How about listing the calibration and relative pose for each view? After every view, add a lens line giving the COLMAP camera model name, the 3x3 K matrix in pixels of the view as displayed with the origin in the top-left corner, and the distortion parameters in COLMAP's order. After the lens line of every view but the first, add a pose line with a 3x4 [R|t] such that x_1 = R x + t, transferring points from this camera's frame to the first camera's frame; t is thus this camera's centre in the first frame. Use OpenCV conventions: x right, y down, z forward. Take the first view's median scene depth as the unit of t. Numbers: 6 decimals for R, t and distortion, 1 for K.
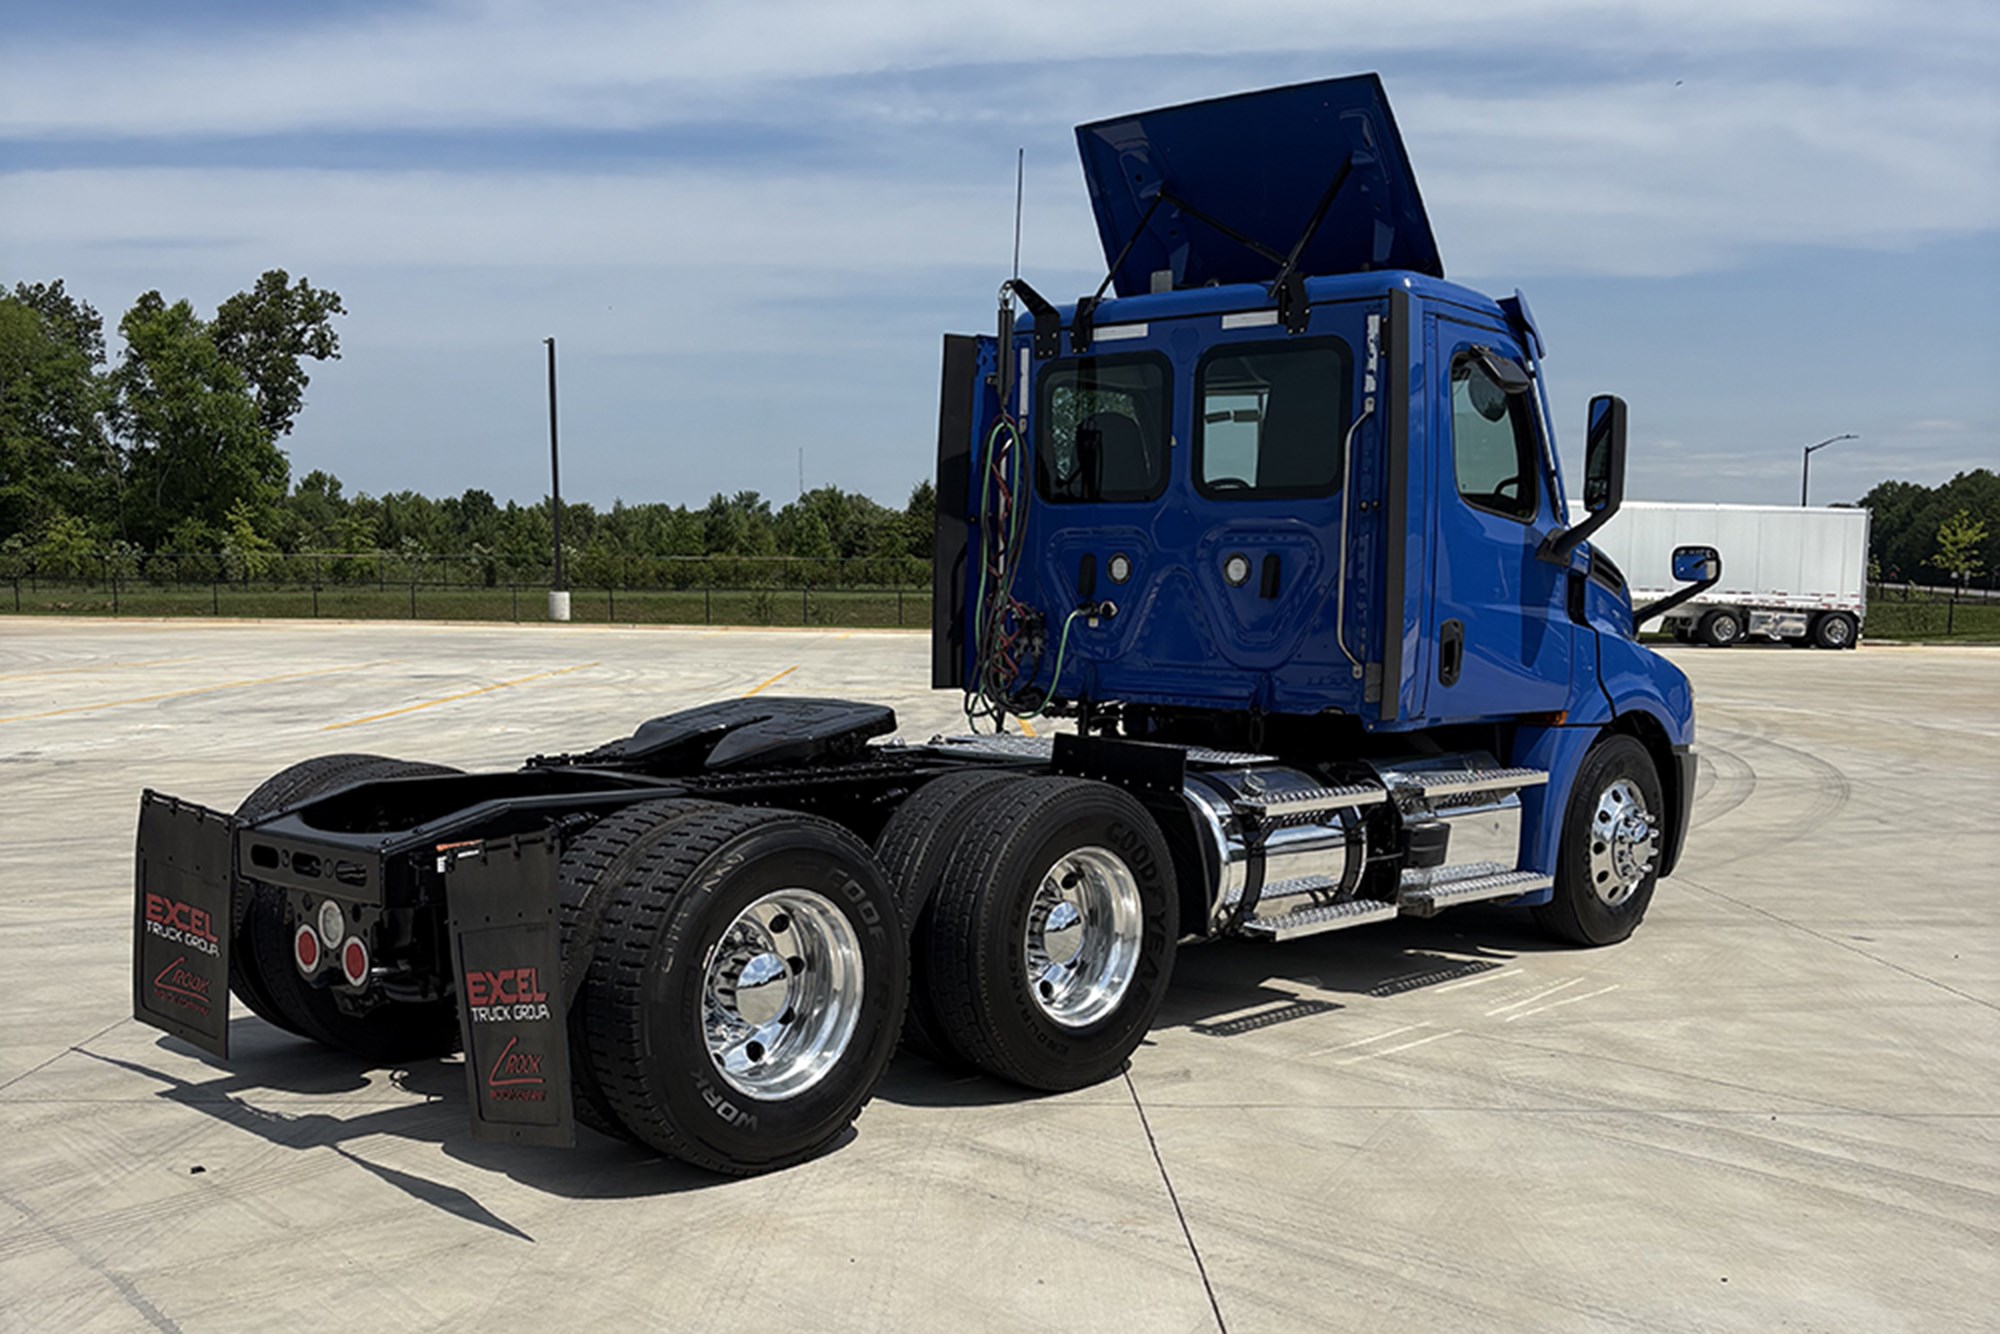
lens RADIAL K [[2021.2, 0, 1118.5], [0, 2021.2, 660.6], [0, 0, 1]] dist [0.006379, 0.001242]
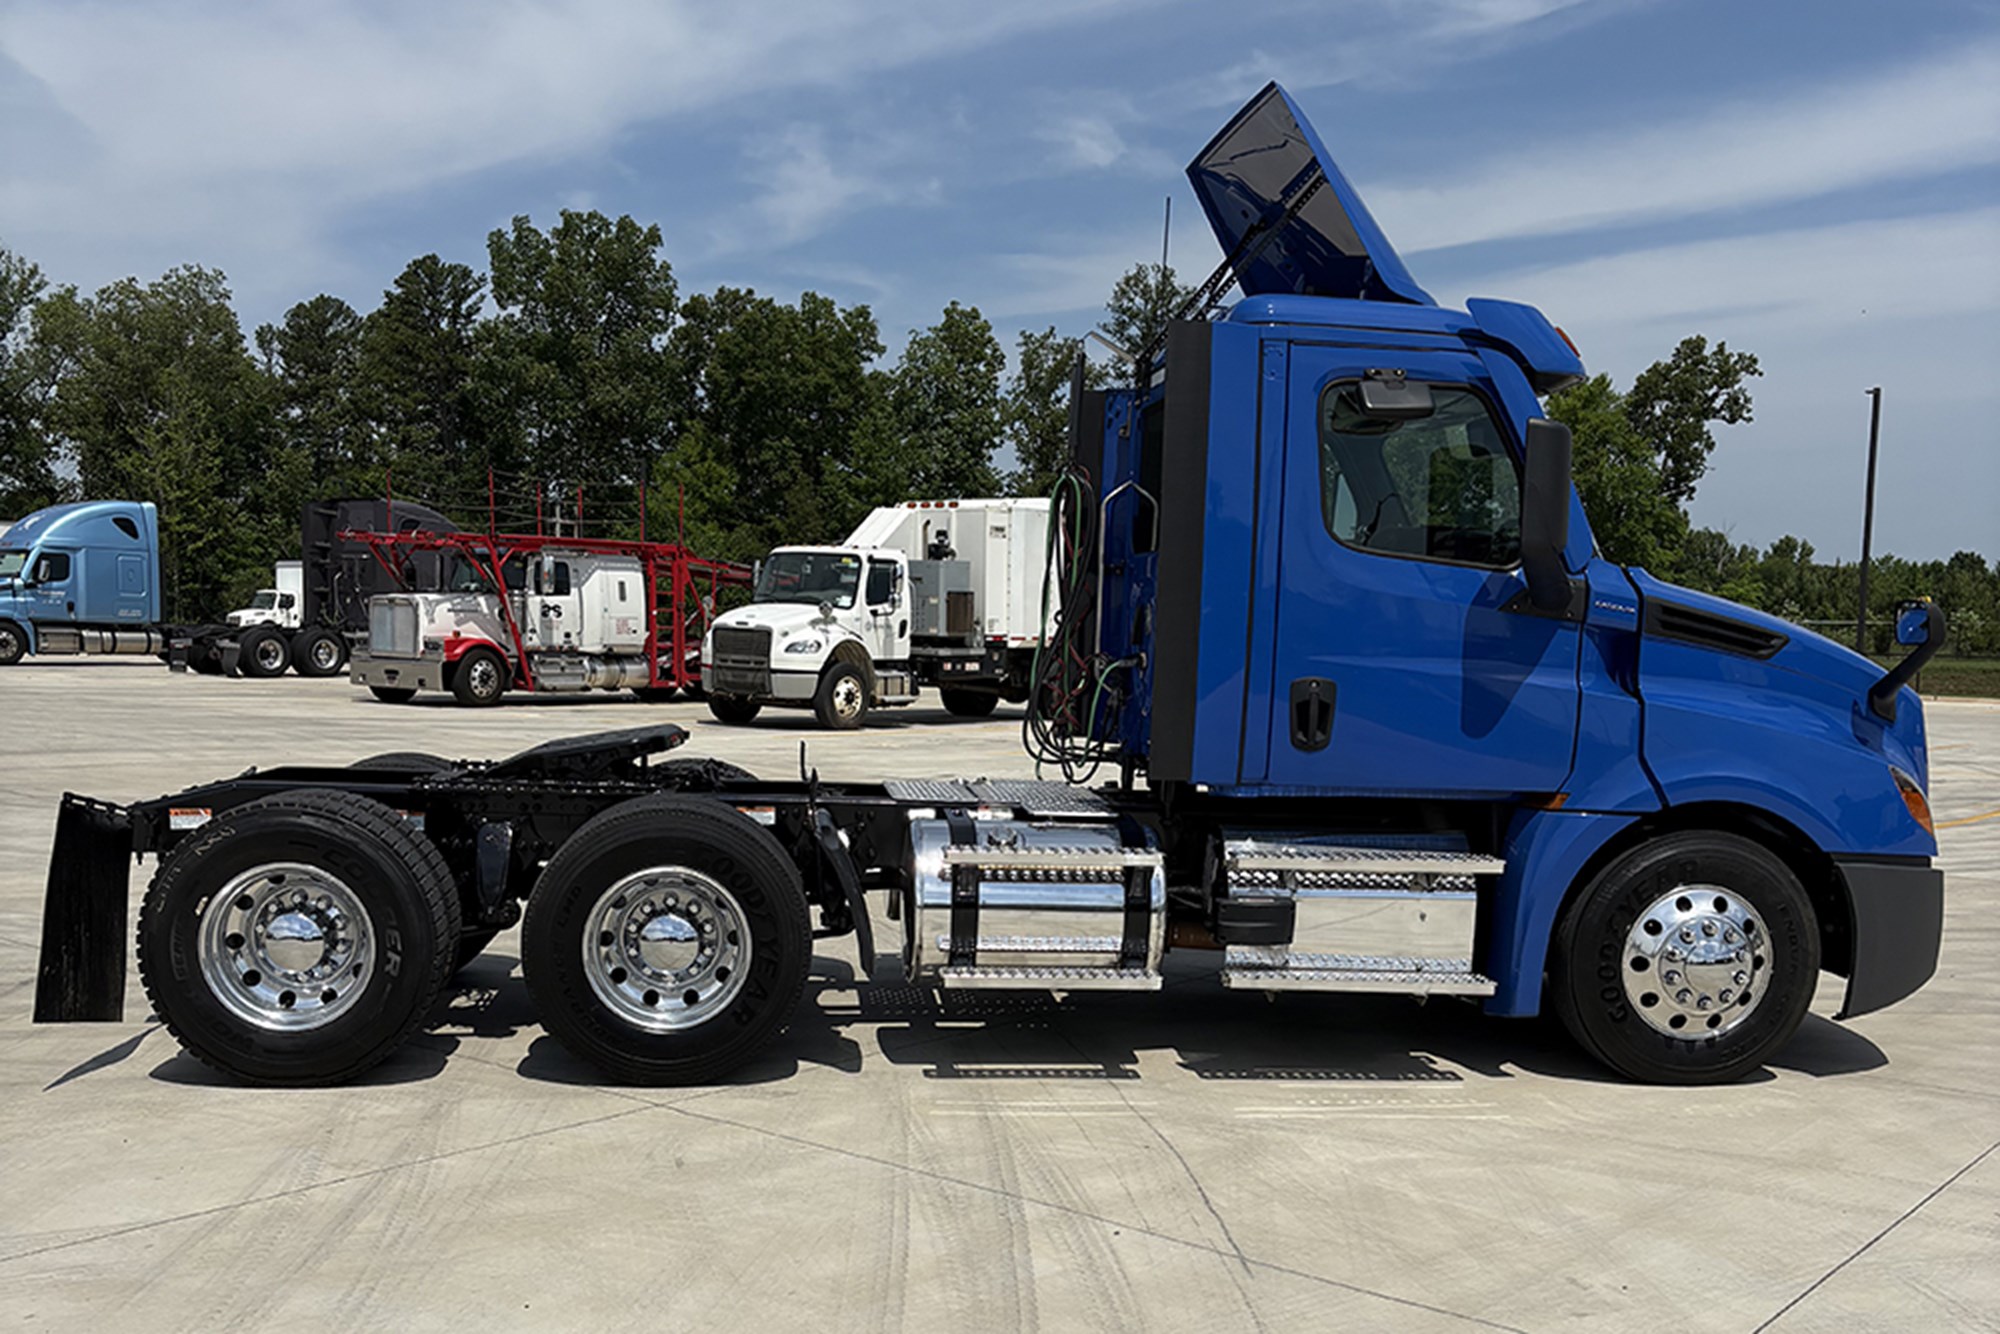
lens RADIAL K [[2067.5, 0, 999.9], [0, 2067.5, 714.5], [0, 0, 1]] dist [0.014553, 0.006673]
pose [[0.751678, 0.037276, -0.658476, 0.623769], [-0.041933, 0.999083, 0.008689, -0.005238], [0.658196, 0.021080, 0.752552, 0.201420]]
